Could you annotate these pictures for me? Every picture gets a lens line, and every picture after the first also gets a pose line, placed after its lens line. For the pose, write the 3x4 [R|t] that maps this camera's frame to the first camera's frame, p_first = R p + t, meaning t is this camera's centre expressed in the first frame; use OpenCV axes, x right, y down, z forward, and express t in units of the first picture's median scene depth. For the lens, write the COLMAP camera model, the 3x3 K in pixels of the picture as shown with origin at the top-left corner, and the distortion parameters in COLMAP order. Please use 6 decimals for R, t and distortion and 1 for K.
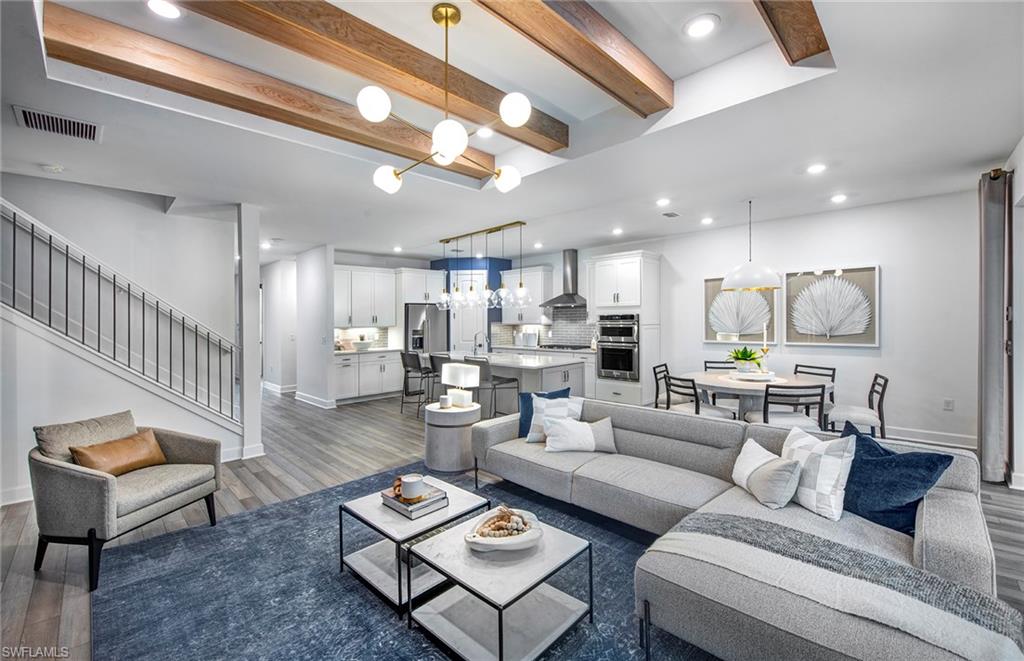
lens RADIAL K [[427.6, 0, 510.9], [0, 427.6, 302.8], [0, 0, 1]] dist [-0.000560, -0.000070]
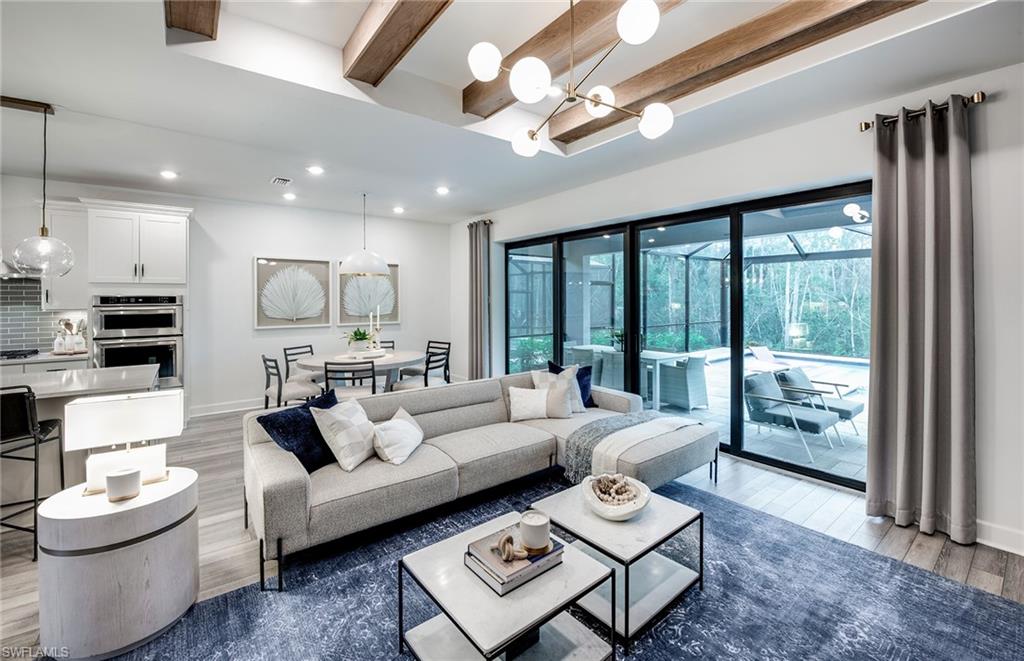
lens RADIAL K [[427.6, 0, 510.9], [0, 427.6, 302.8], [0, 0, 1]] dist [-0.000560, -0.000070]
pose [[0.139904, 0.002612, 0.990162, -0.356344], [-0.035217, 0.999377, 0.002340, 0.017725], [-0.989539, -0.035197, 0.139909, 0.357992]]
